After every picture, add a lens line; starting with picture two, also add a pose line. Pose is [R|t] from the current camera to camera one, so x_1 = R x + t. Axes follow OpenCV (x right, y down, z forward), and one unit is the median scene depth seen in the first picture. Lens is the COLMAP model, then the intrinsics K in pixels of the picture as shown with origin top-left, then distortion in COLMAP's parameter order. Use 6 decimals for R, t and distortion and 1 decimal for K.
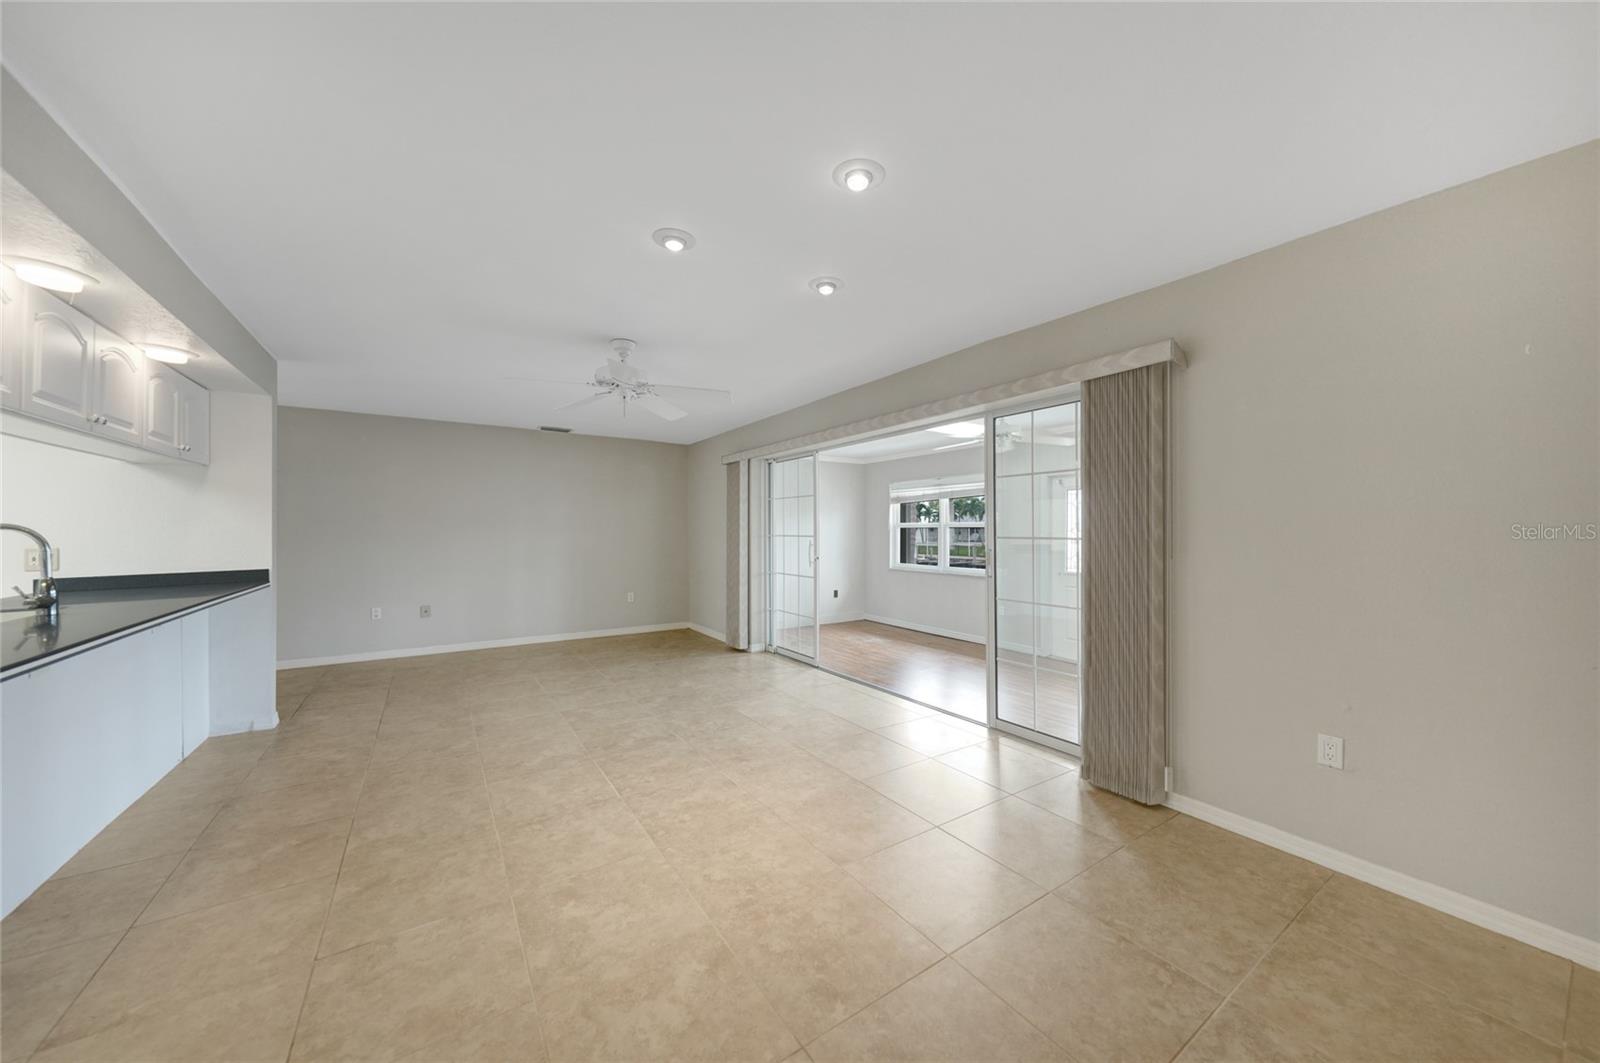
lens RADIAL K [[559.0, 0, 815.9], [0, 559.0, 528.6], [0, 0, 1]] dist [-0.008073, -0.000395]
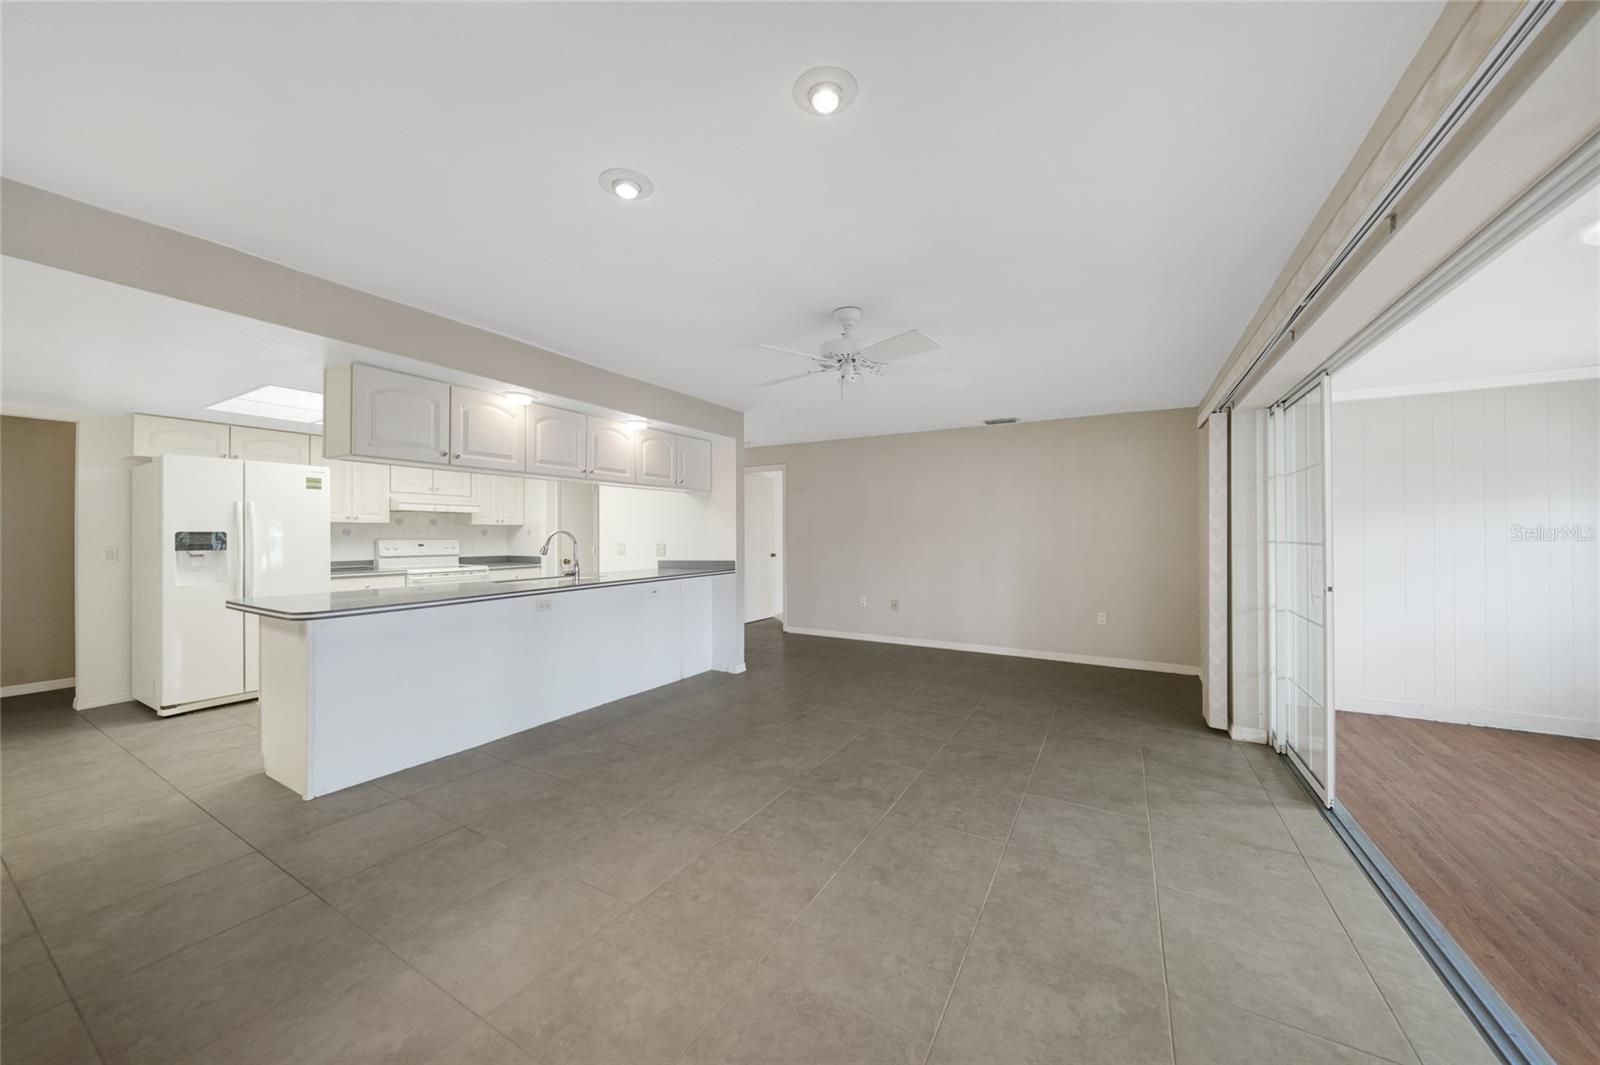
lens RADIAL K [[559.0, 0, 799.4], [0, 559.0, 534.0], [0, 0, 1]] dist [-0.008073, -0.000395]
pose [[0.418692, 0.002058, -0.908126, 0.393553], [0.004723, 0.999979, 0.004444, -0.000774], [0.908116, -0.006149, 0.418673, 0.575858]]
